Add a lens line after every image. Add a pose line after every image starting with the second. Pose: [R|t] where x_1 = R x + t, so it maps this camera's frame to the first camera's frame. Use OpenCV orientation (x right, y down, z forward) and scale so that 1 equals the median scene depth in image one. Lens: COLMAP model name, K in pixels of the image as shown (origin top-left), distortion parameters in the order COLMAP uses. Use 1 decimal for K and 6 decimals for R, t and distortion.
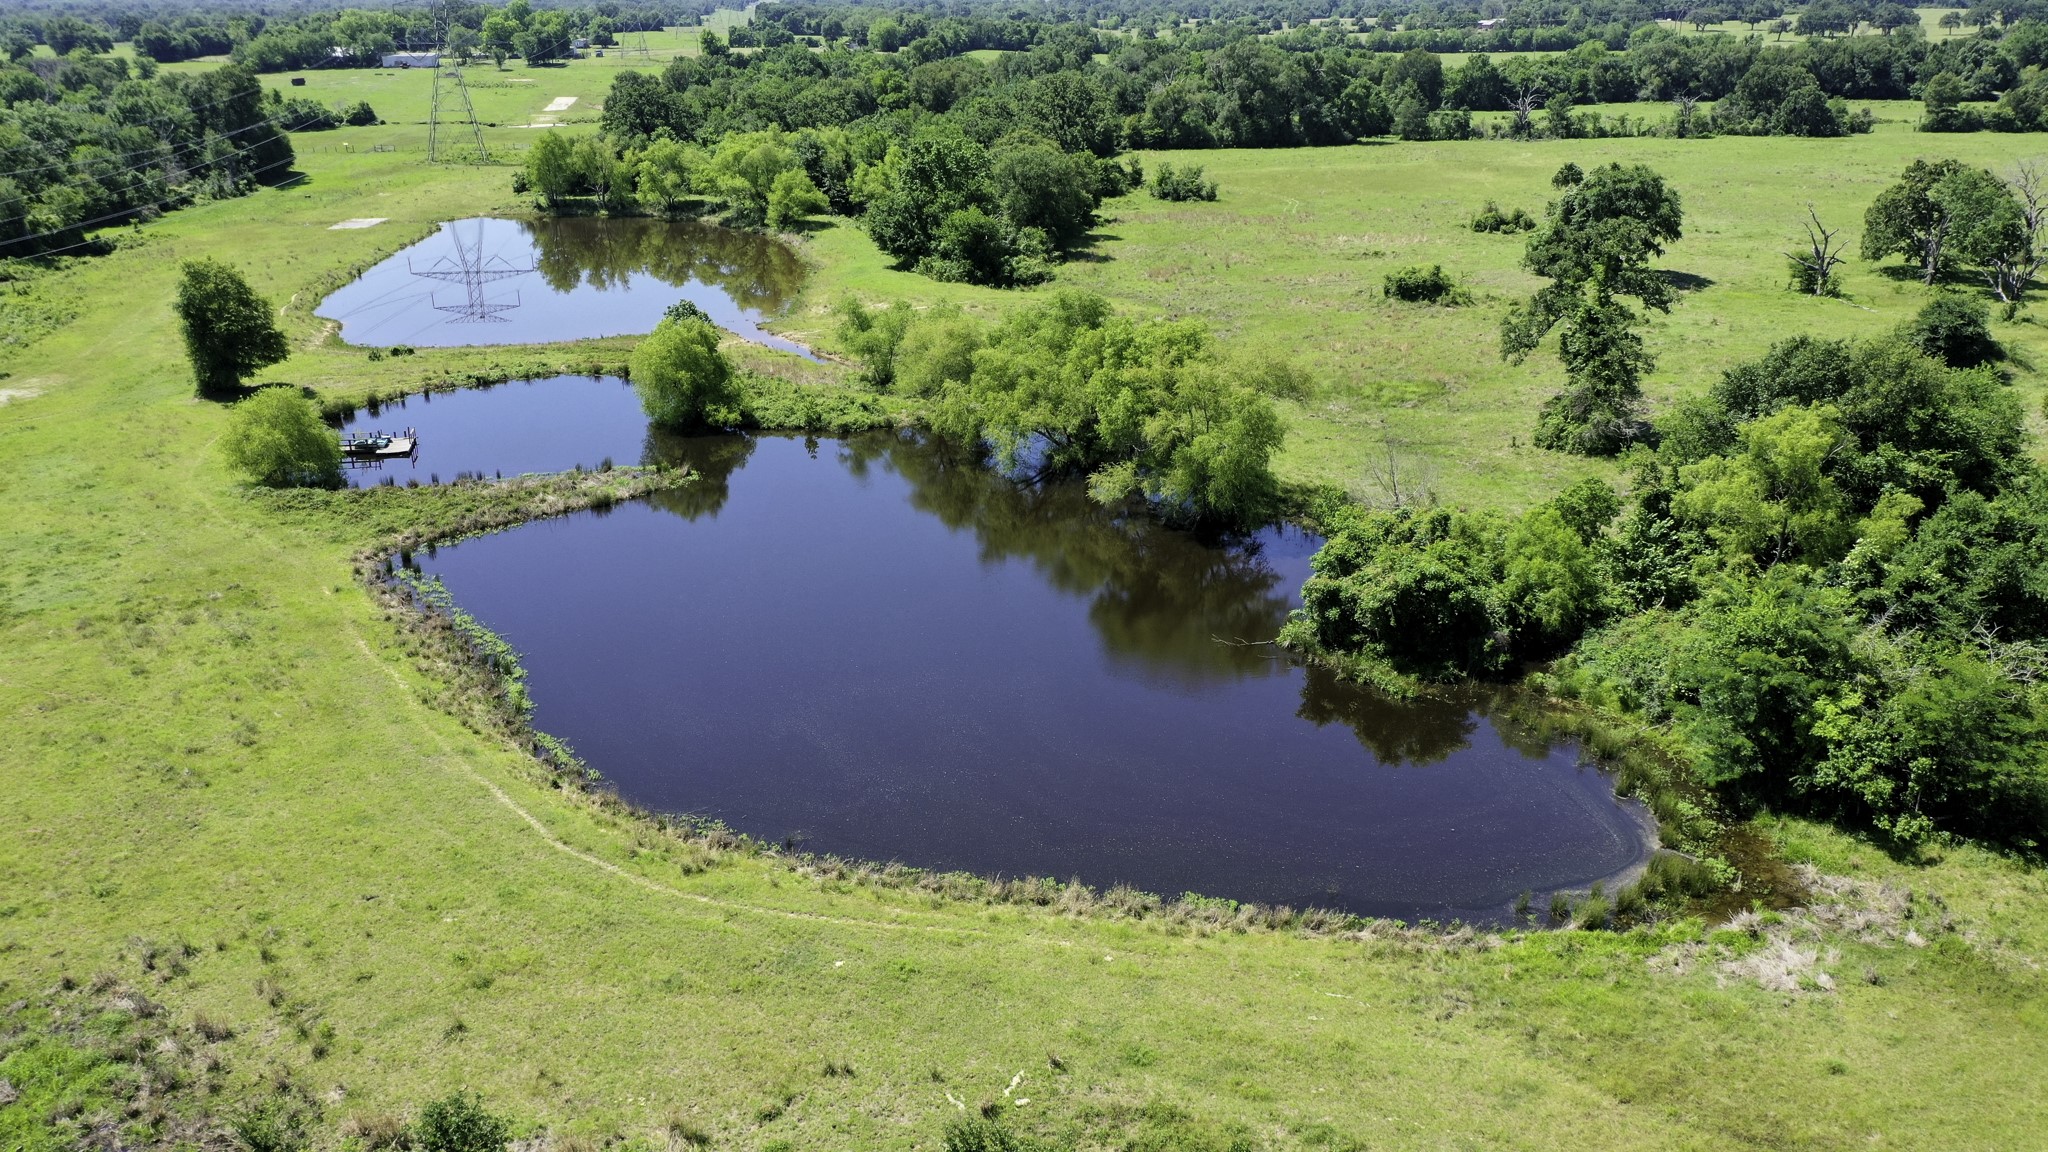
lens RADIAL K [[1595.3, 0, 1024.0], [0, 1595.3, 576.0], [0, 0, 1]] dist [0.002517, 0.003182]
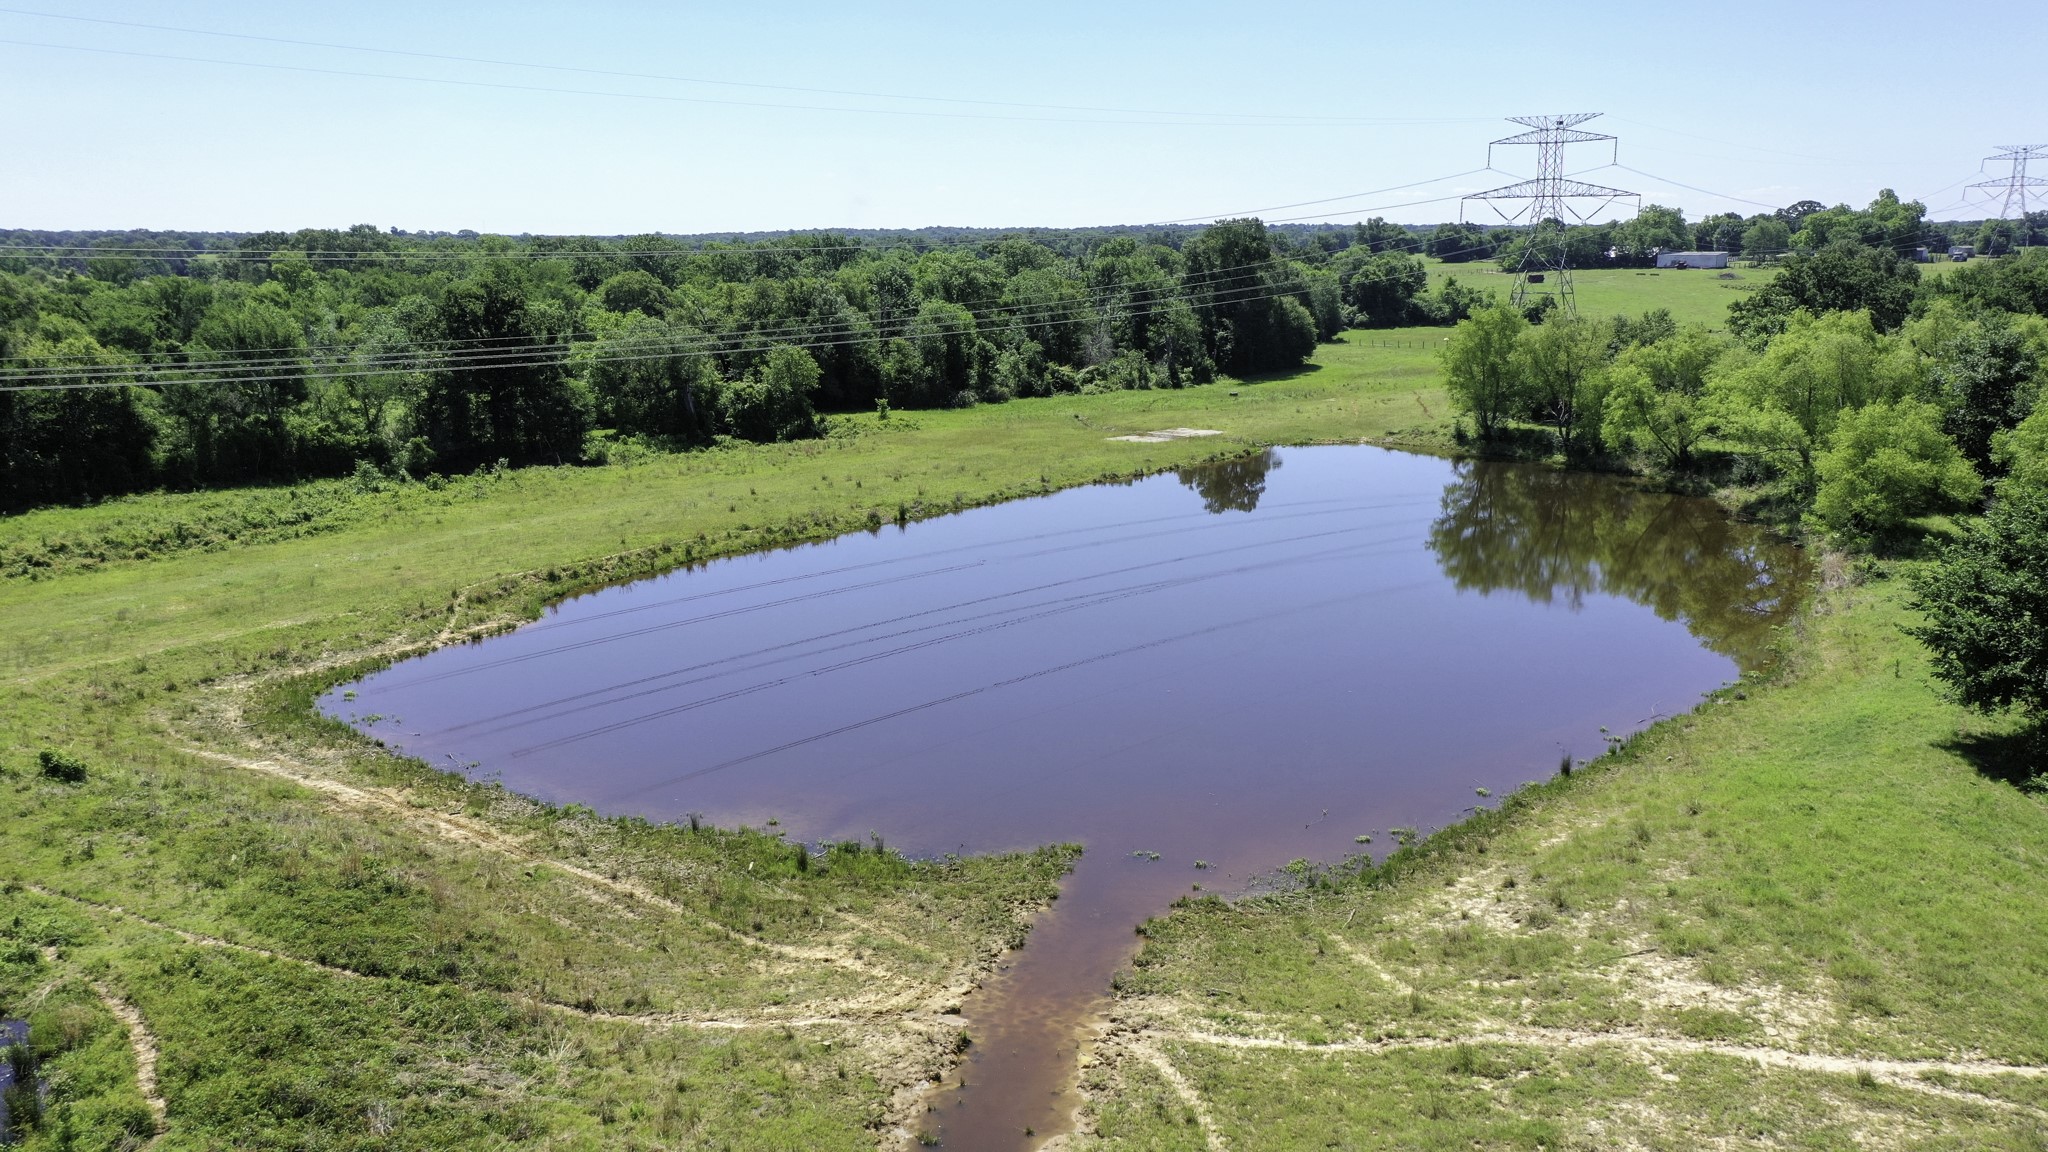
lens RADIAL K [[1595.3, 0, 1024.0], [0, 1595.3, 576.0], [0, 0, 1]] dist [0.002517, 0.003182]
pose [[0.687151, 0.151043, -0.710640, -0.007741], [-0.244172, 0.969265, -0.030089, -0.133112], [0.684254, 0.194195, 0.702912, 0.525670]]
